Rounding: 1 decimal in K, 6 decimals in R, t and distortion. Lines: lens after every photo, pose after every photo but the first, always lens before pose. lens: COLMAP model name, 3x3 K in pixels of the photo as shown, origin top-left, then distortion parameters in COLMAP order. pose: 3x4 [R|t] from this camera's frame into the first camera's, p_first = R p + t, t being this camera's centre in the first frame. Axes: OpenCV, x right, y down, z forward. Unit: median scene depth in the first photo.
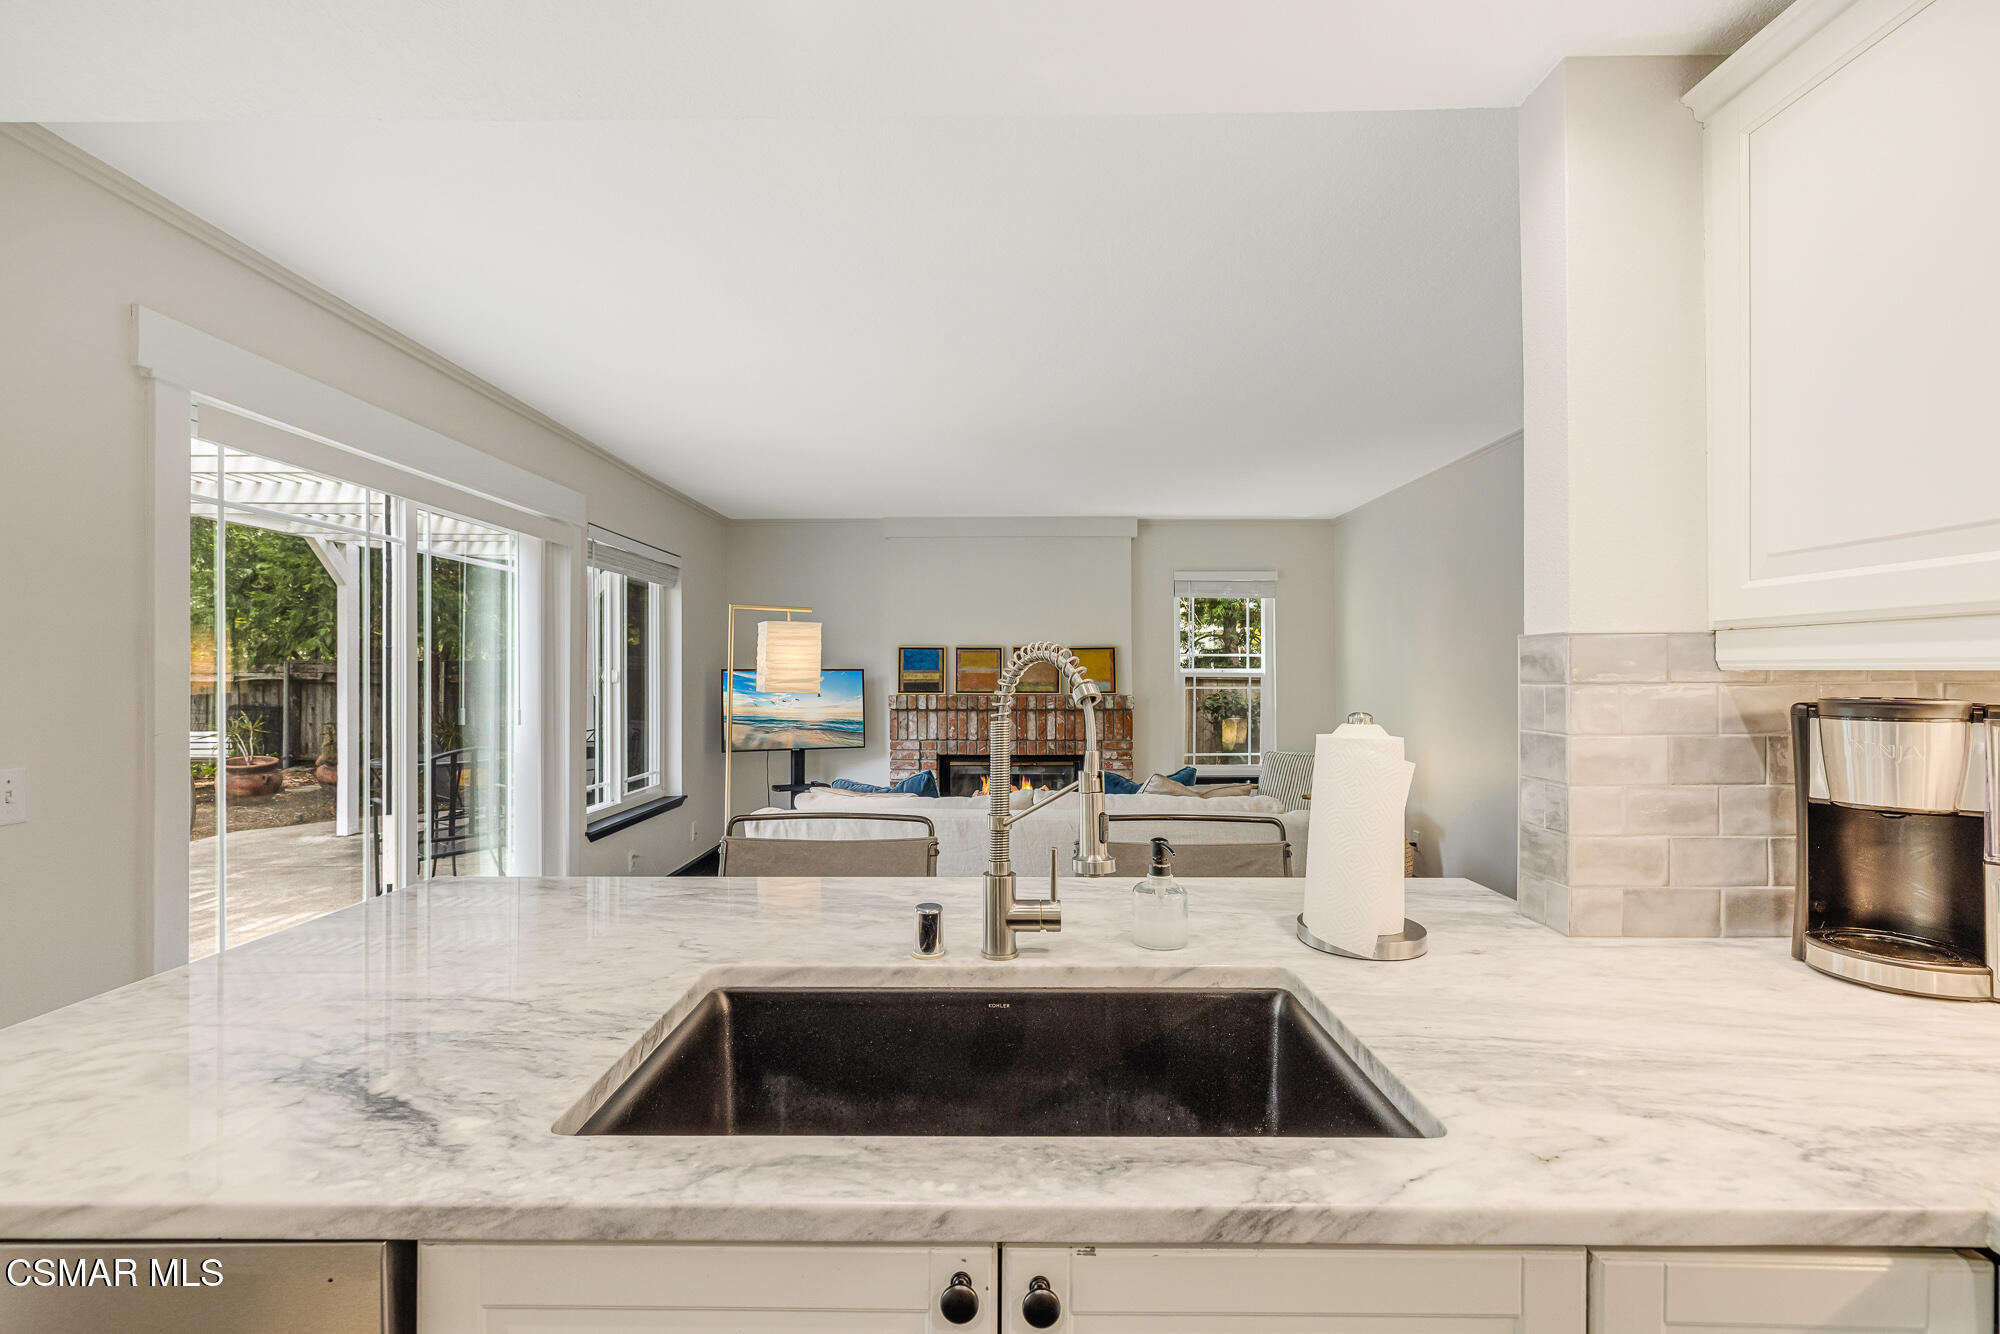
lens RADIAL K [[834.4, 0, 1000.5], [0, 834.4, 673.5], [0, 0, 1]] dist [0.001822, 0.000066]
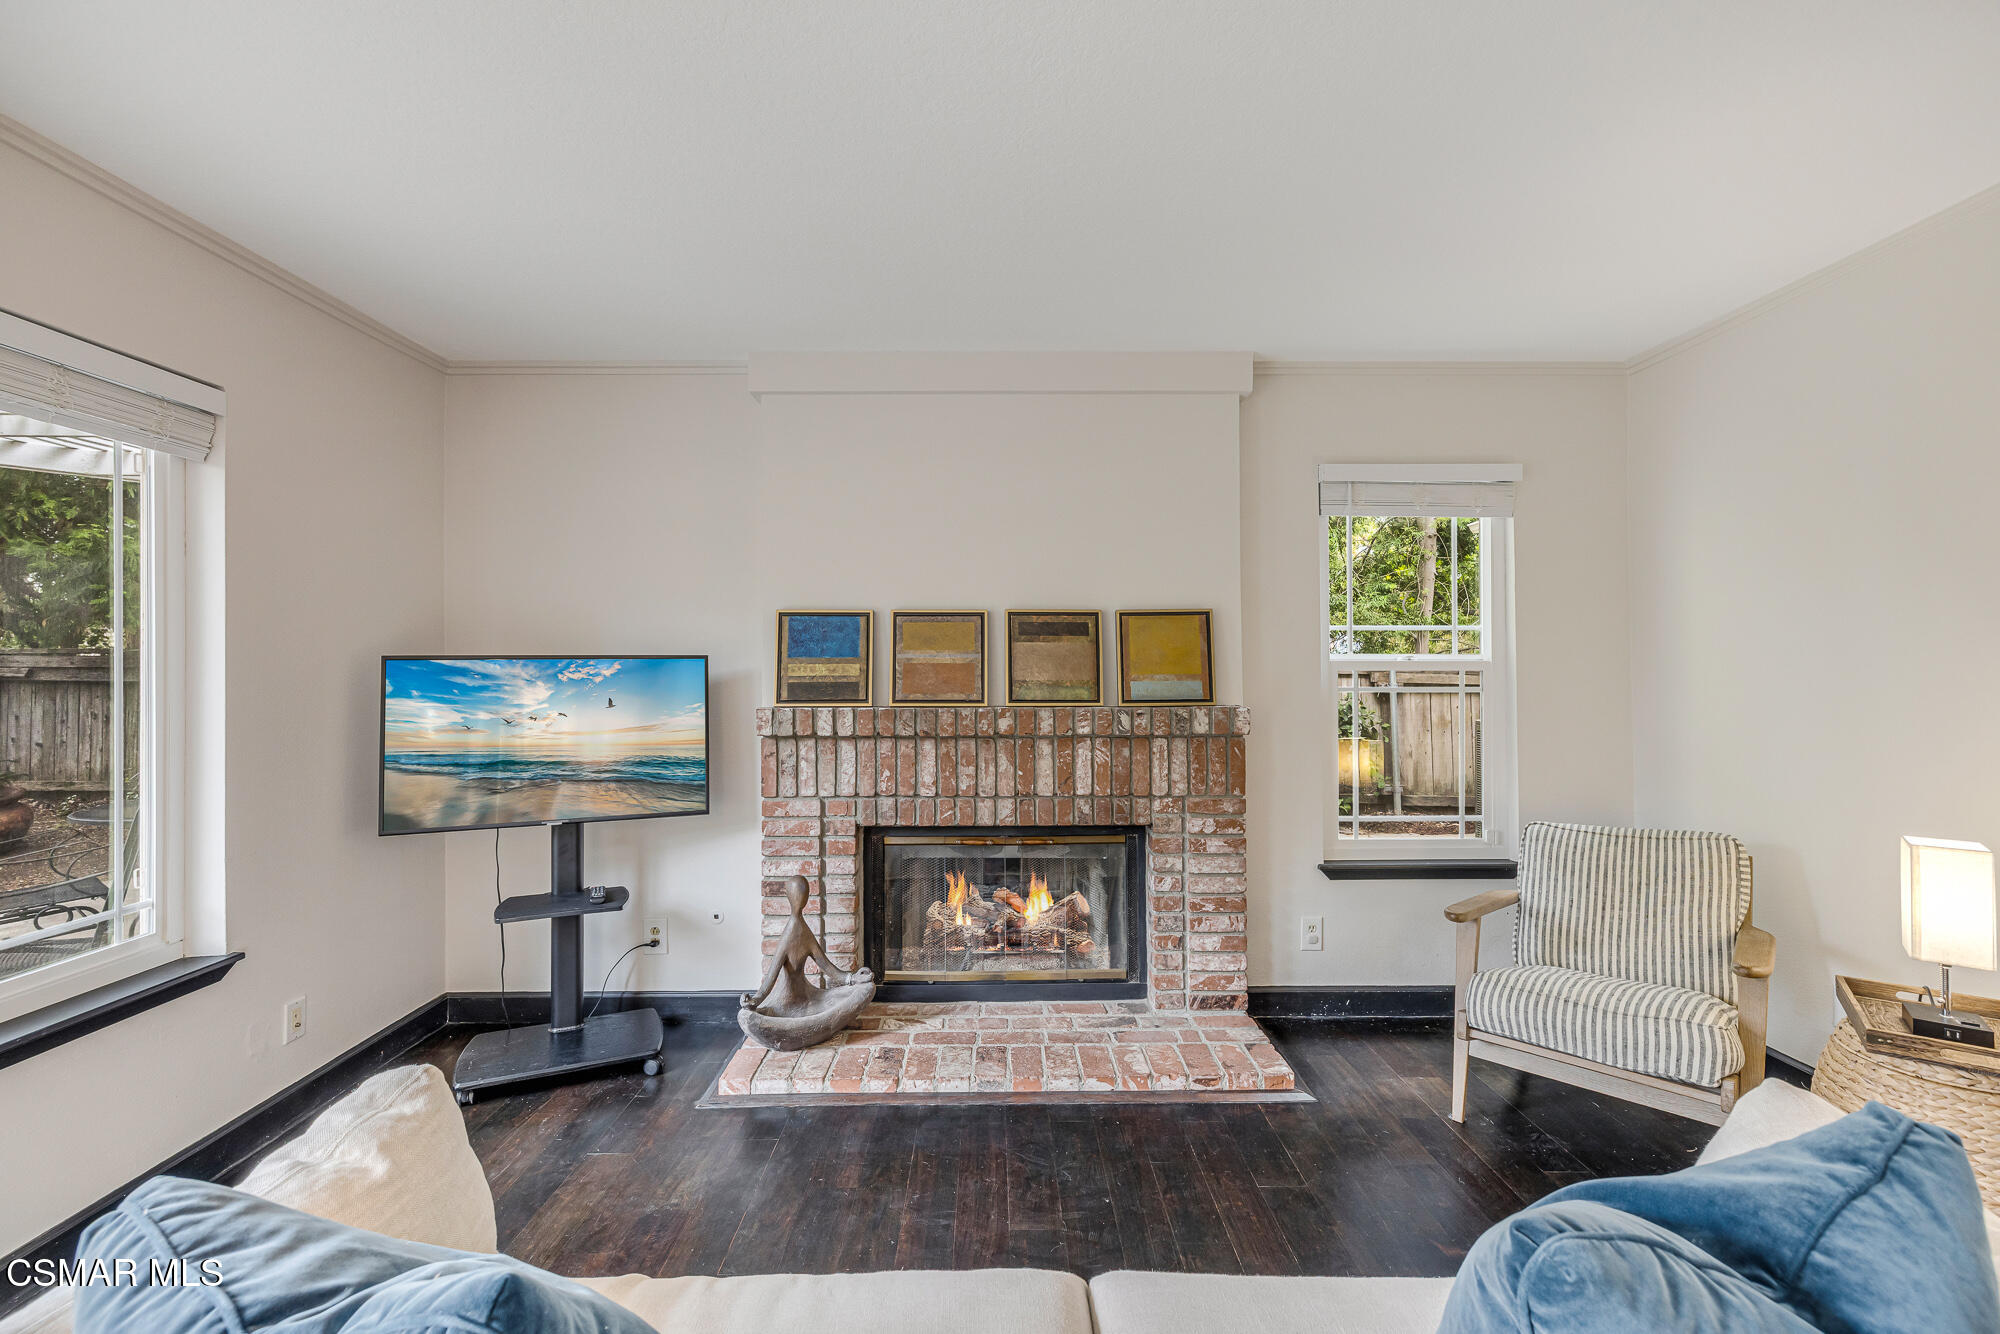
lens RADIAL K [[861.0, 0, 992.6], [0, 861.0, 666.4], [0, 0, 1]] dist [0.000497, 0.000022]
pose [[0.999925, -0.003060, 0.011857, 0.000120], [0.003057, 0.999995, 0.000292, 0.001445], [-0.011857, -0.000256, 0.999930, 0.483314]]
